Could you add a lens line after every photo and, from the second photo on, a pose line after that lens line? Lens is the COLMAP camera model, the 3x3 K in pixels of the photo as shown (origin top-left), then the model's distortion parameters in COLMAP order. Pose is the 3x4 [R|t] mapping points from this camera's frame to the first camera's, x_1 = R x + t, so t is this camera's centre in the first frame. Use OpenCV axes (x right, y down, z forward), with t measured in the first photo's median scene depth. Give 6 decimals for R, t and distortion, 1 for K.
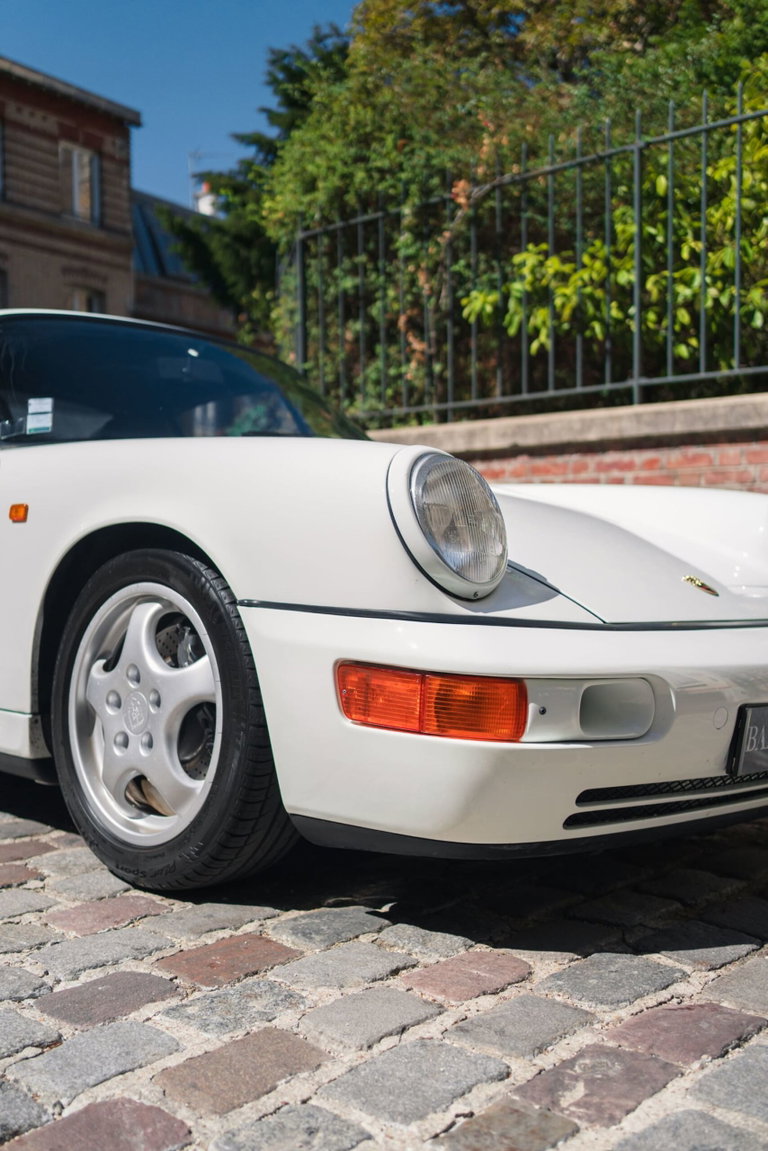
lens RADIAL K [[1130.5, 0, 365.6], [0, 1130.5, 576.5], [0, 0, 1]] dist [-0.000775, 0.004441]
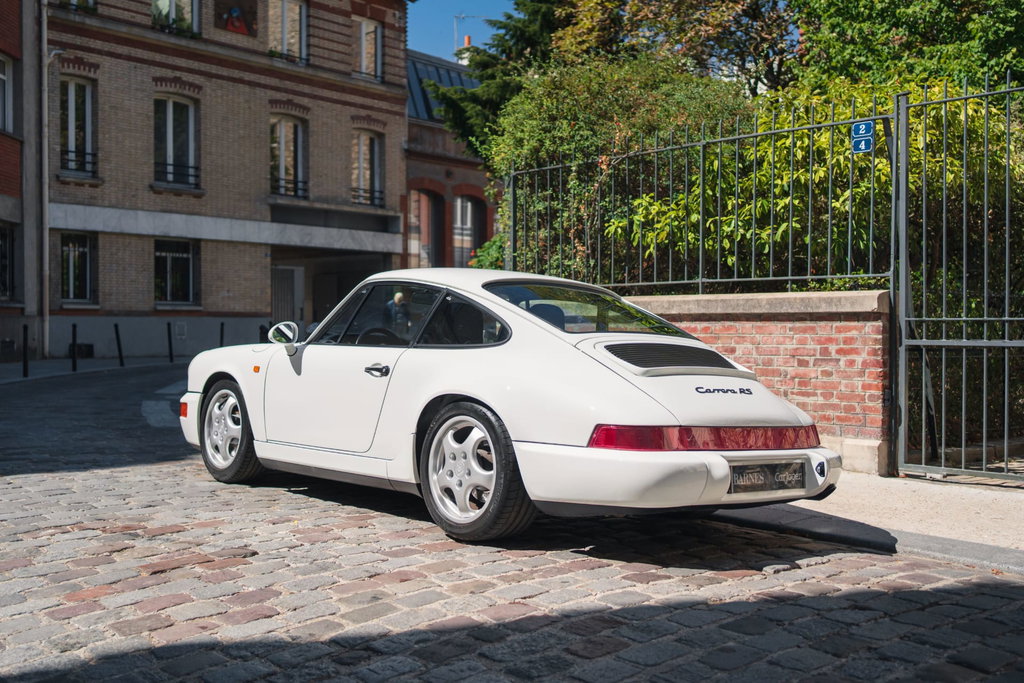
lens RADIAL K [[1005.7, 0, 512.0], [0, 1005.7, 341.5], [0, 0, 1]] dist [-0.000775, 0.004441]
pose [[0.995486, 0.013991, -0.093870, 0.095096], [-0.015615, 0.999740, -0.016588, -0.047433], [0.093614, 0.017979, 0.995446, -0.507348]]
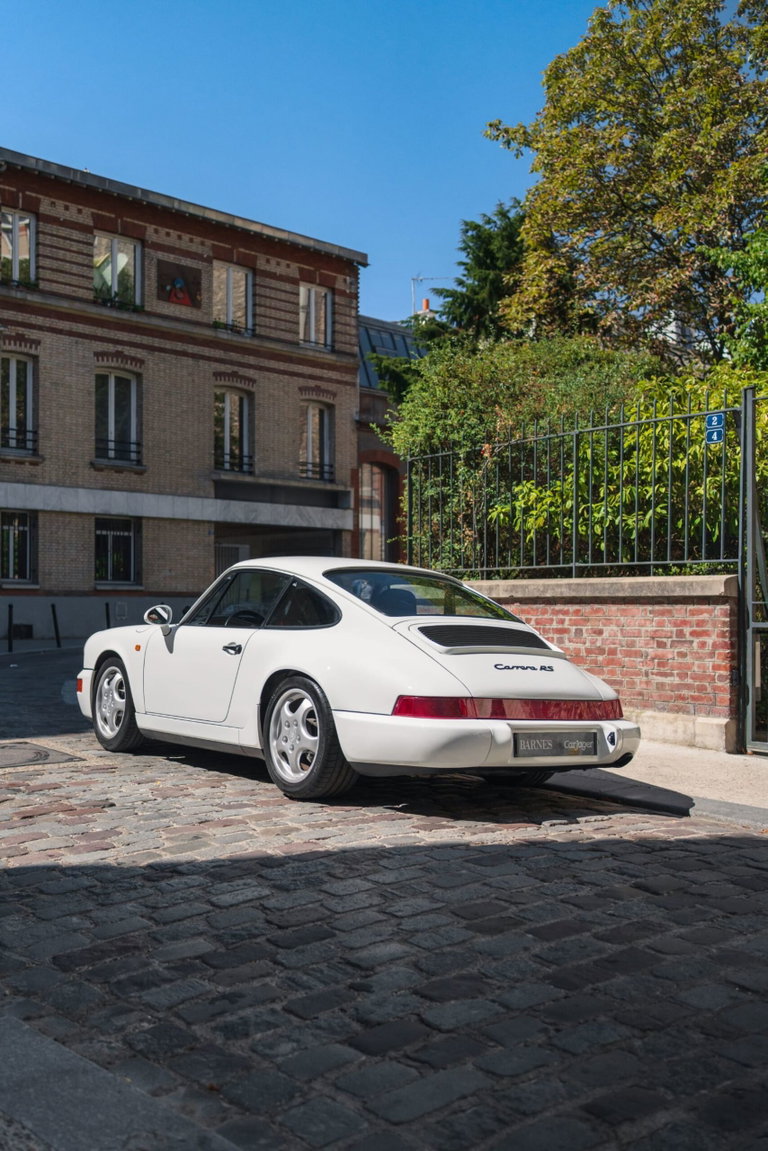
lens RADIAL K [[1096.5, 0, 410.8], [0, 1096.5, 607.8], [0, 0, 1]] dist [0.001412, 0.002803]
pose [[0.985895, 0.014104, -0.166767, 0.260957], [-0.019200, 0.999395, -0.028984, -0.047316], [0.166257, 0.031777, 0.985570, -0.691164]]
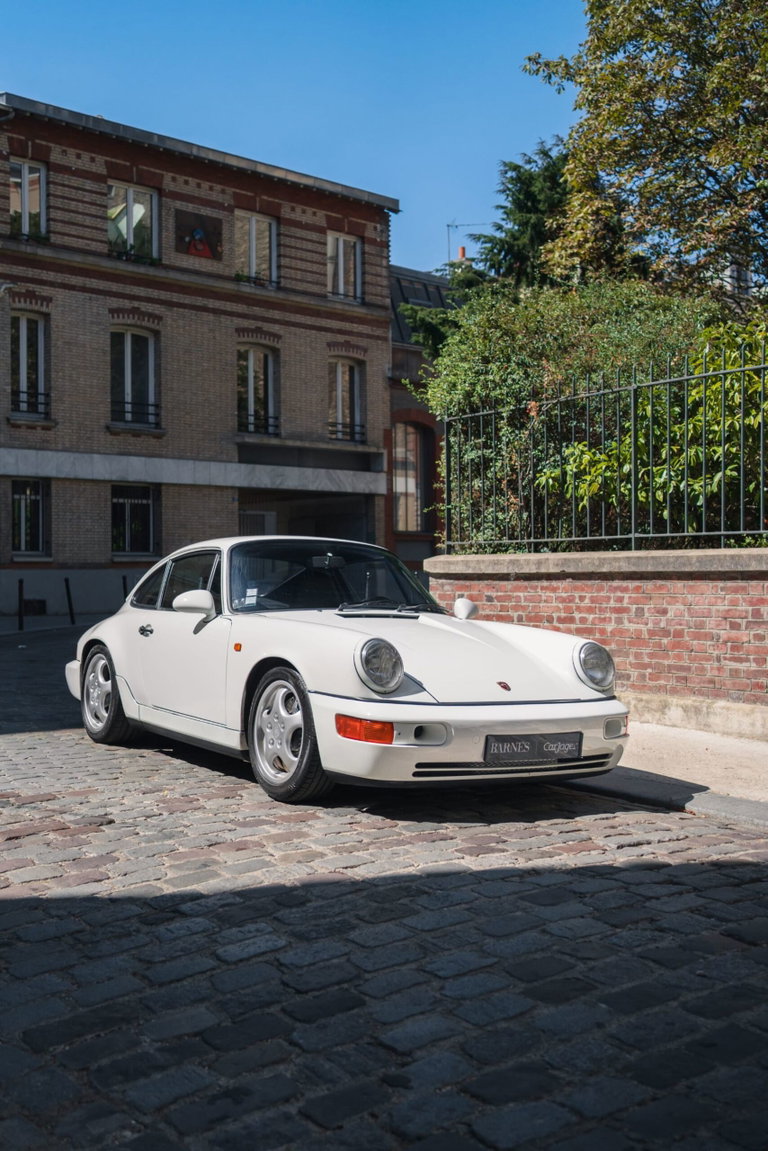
lens RADIAL K [[1162.1, 0, 413.8], [0, 1162.1, 563.8], [0, 0, 1]] dist [0.000469, 0.009305]
pose [[0.980519, 0.002680, -0.196408, 0.244798], [-0.010359, 0.999221, -0.038077, -0.064277], [0.196153, 0.039370, 0.979783, -0.608708]]
